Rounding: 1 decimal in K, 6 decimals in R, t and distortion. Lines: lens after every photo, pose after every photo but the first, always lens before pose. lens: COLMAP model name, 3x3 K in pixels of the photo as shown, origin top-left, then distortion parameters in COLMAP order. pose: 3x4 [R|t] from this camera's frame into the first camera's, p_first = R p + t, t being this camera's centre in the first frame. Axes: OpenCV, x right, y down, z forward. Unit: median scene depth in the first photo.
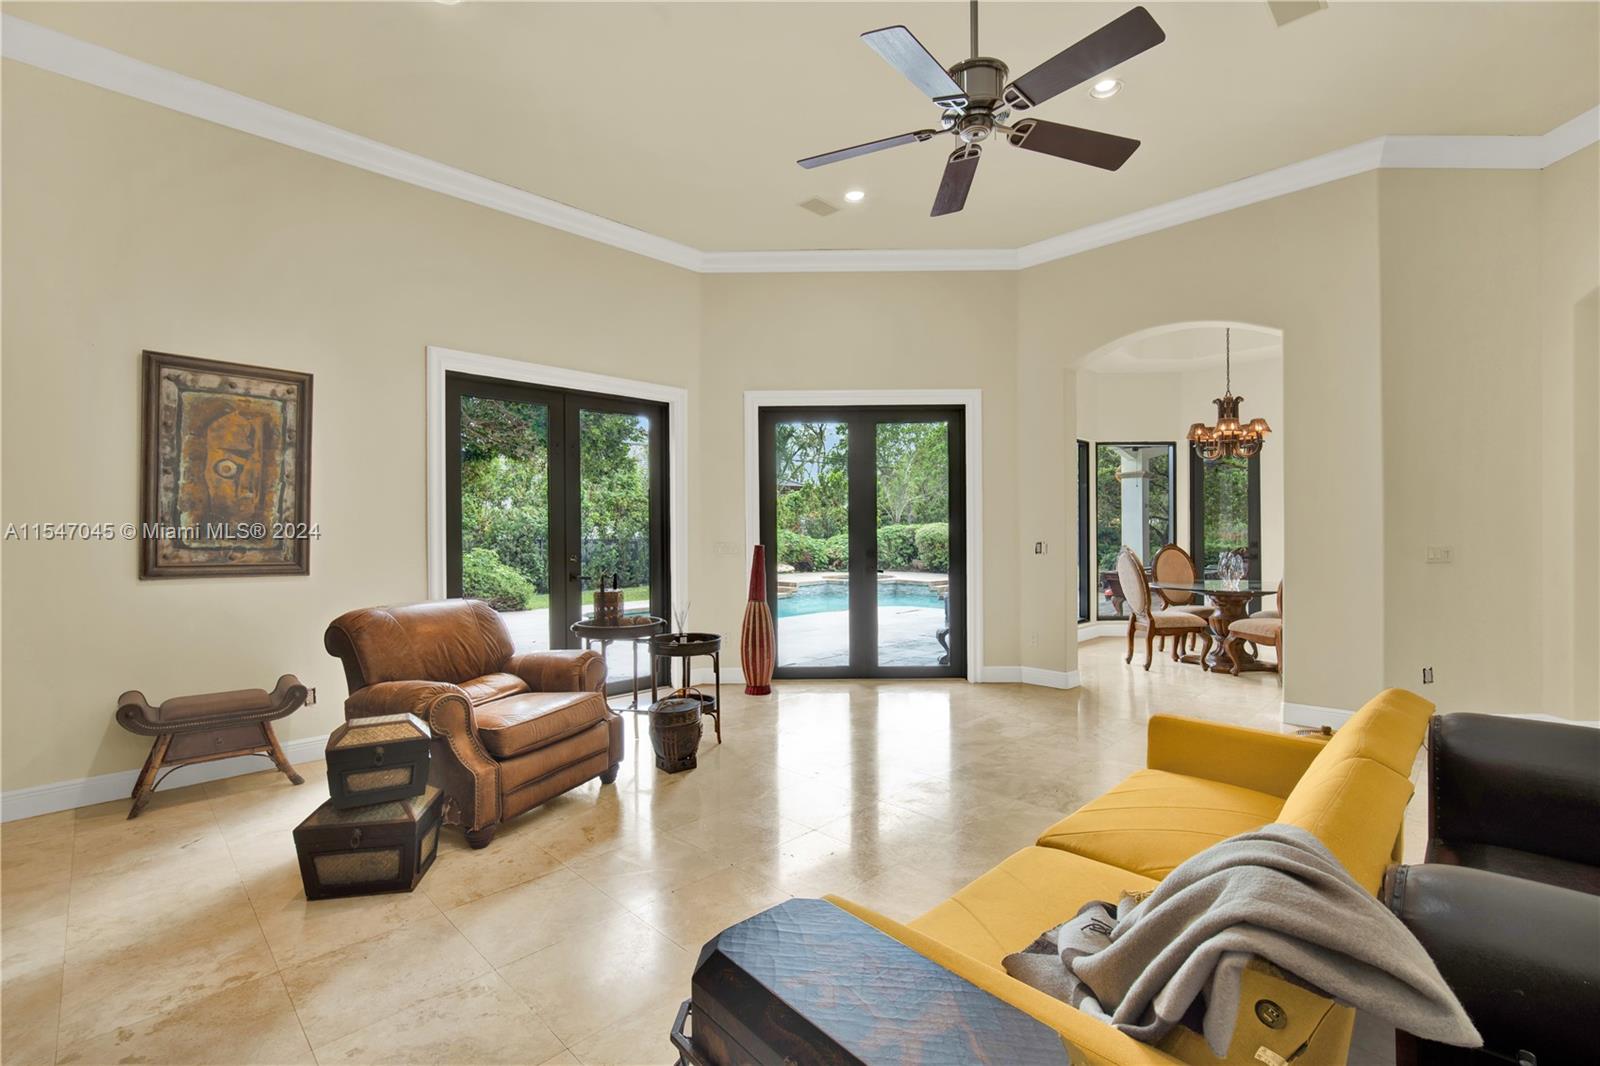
lens RADIAL K [[700.6, 0, 800.2], [0, 700.6, 533.9], [0, 0, 1]] dist [-0.003542, -0.000088]
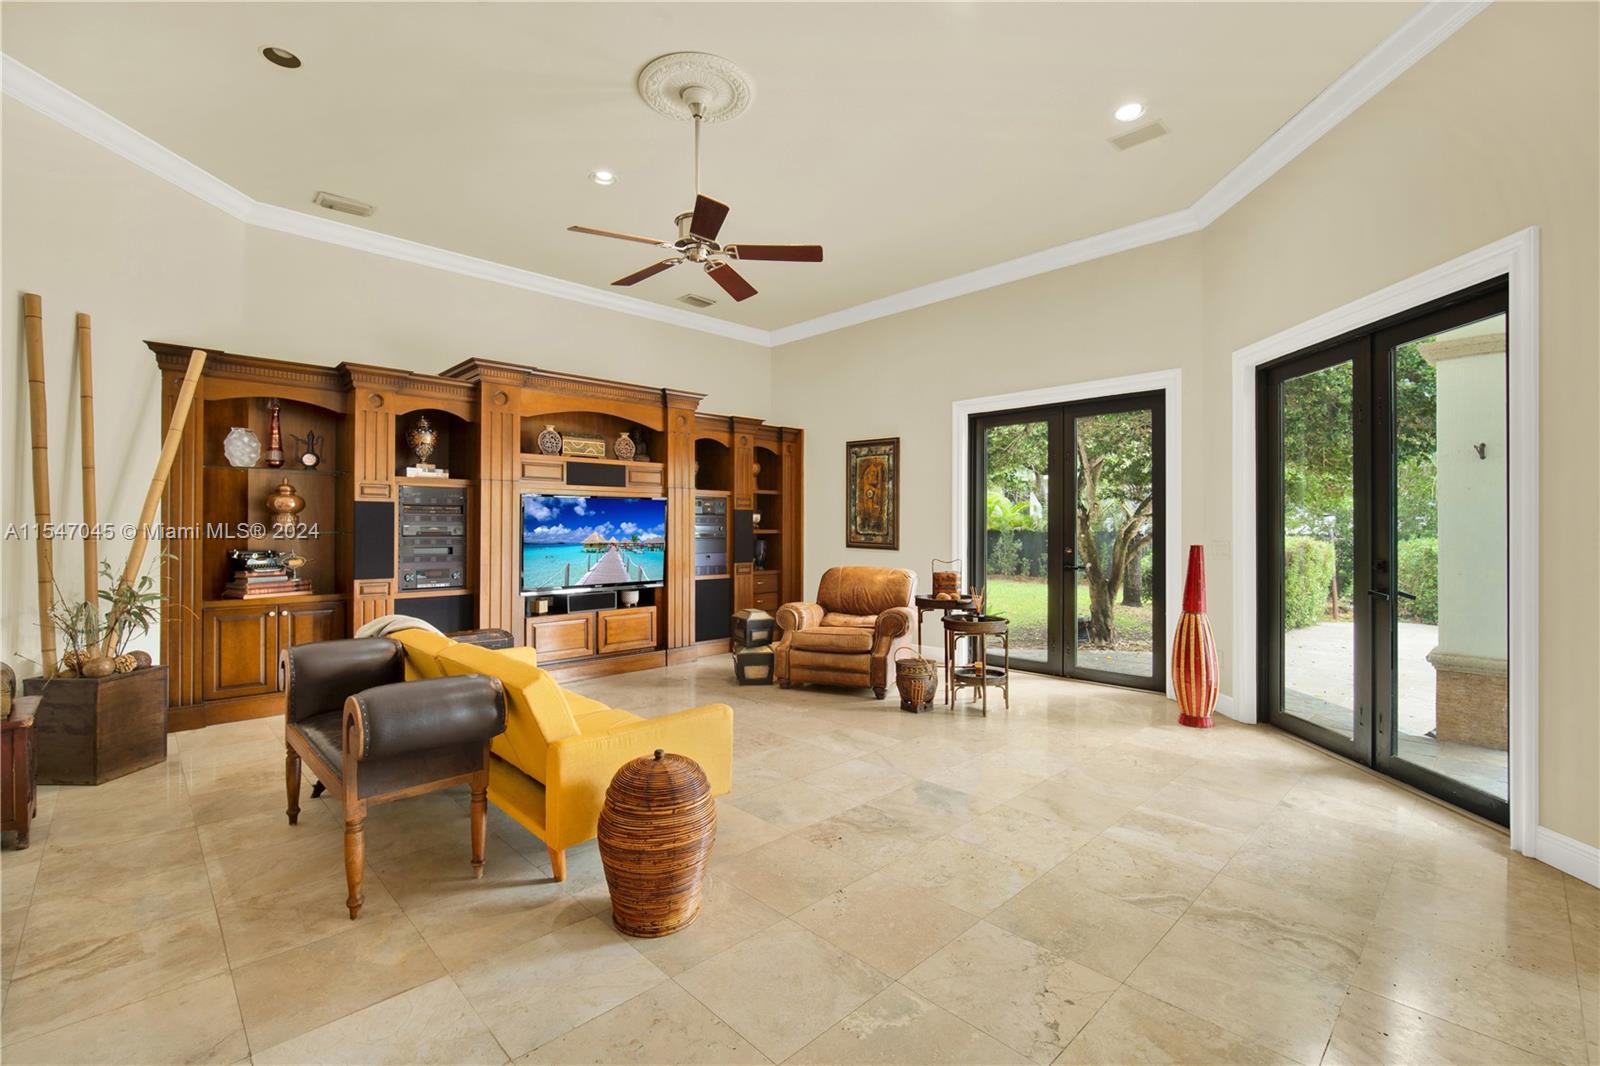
lens RADIAL K [[700.6, 0, 800.1], [0, 700.6, 524.8], [0, 0, 1]] dist [-0.003542, -0.000088]
pose [[-0.000490, 0.011087, -0.999938, 1.082891], [0.005030, 0.999926, 0.011084, -0.027450], [0.999987, -0.005024, -0.000545, 0.756416]]
